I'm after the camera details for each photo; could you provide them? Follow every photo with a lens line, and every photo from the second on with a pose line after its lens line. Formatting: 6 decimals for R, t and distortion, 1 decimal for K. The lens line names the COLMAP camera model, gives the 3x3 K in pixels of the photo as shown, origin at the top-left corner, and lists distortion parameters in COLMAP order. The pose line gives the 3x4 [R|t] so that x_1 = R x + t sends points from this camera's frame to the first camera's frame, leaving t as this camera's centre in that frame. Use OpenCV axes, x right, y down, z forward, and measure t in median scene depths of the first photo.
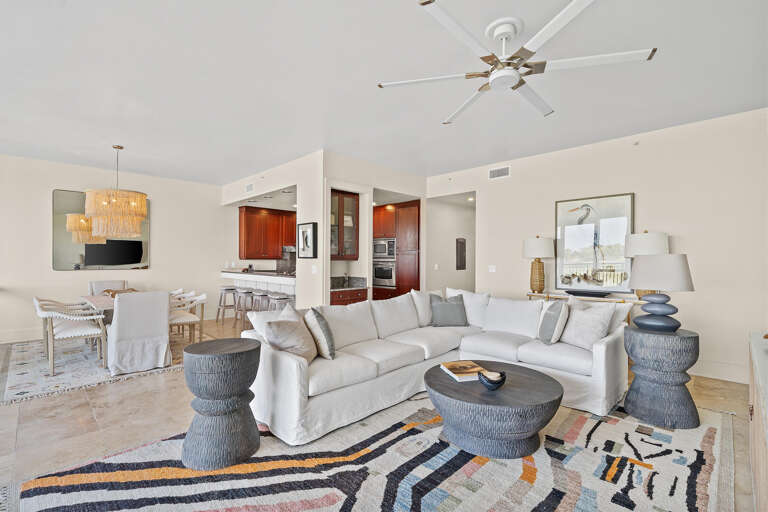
lens RADIAL K [[348.1, 0, 380.3], [0, 348.1, 260.9], [0, 0, 1]] dist [0.005586, -0.000099]
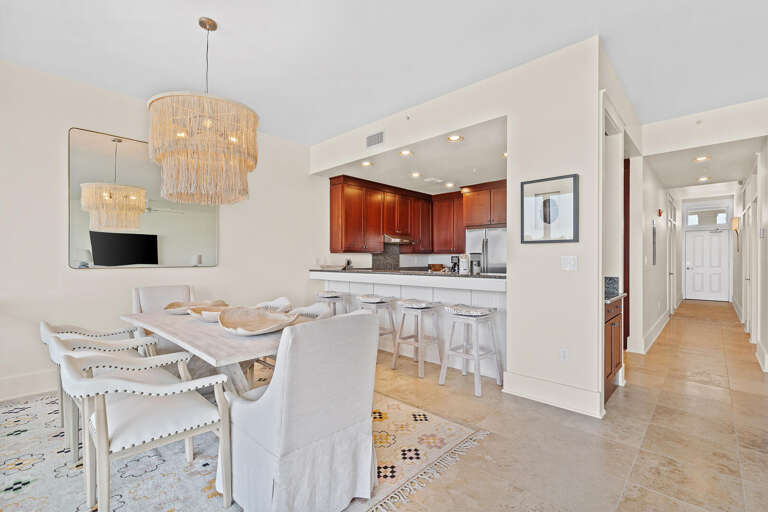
lens RADIAL K [[348.1, 0, 385.5], [0, 348.1, 259.2], [0, 0, 1]] dist [0.005586, -0.000099]
pose [[0.999619, -0.005507, 0.027032, -0.328268], [0.005615, 0.999977, -0.003921, 0.012307], [-0.027010, 0.004072, 0.999627, 0.313732]]
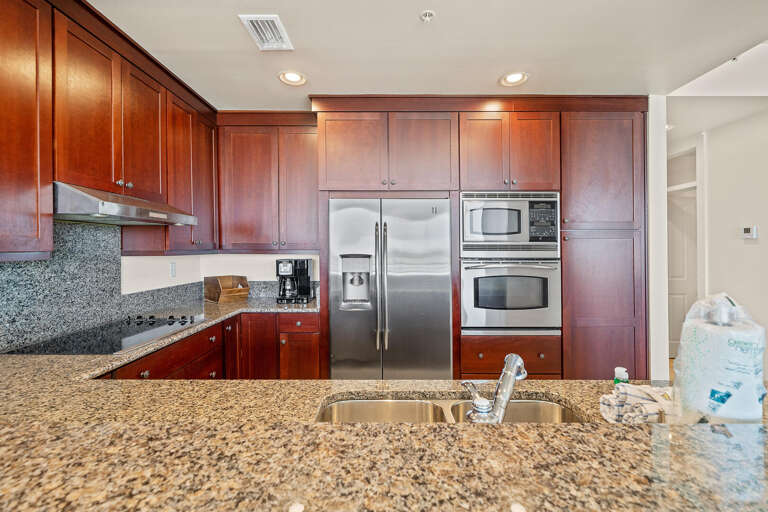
lens RADIAL K [[348.1, 0, 384.1], [0, 348.1, 248.6], [0, 0, 1]] dist [0.005586, -0.000099]
pose [[0.715863, -0.001222, 0.698239, -0.315252], [0.003904, 0.999990, -0.002253, -0.007214], [-0.698230, 0.004339, 0.715861, 0.808703]]
